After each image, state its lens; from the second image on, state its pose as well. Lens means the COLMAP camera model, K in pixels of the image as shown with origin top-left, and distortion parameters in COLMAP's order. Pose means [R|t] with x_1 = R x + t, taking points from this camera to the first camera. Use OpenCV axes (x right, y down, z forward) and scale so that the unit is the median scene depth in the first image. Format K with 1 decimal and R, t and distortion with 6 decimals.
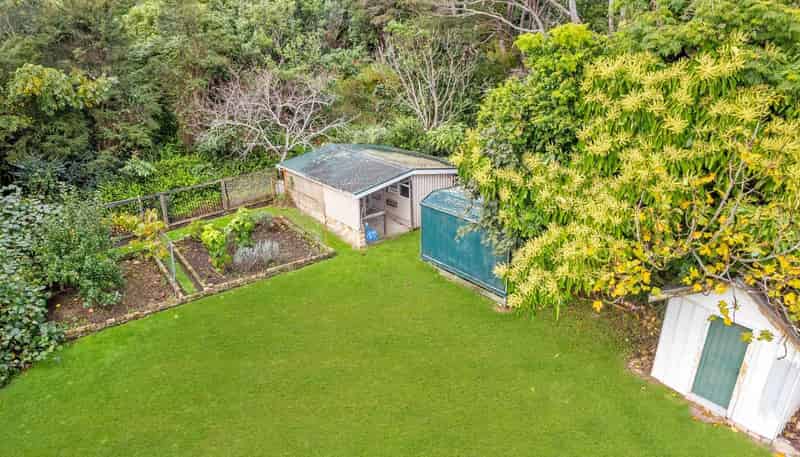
lens RADIAL K [[505.6, 0, 400.0], [0, 505.6, 228.5], [0, 0, 1]] dist [-0.041251, 0.001979]
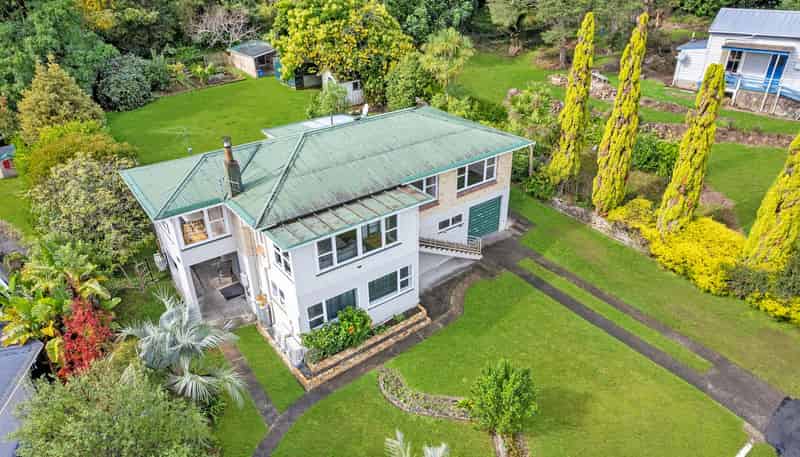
lens RADIAL K [[505.6, 0, 400.0], [0, 505.6, 228.5], [0, 0, 1]] dist [-0.041251, 0.001979]
pose [[0.999980, -0.005128, -0.003788, 0.598116], [0.005642, 0.988472, 0.151300, 0.370833], [0.002968, -0.151318, 0.988481, -1.510203]]
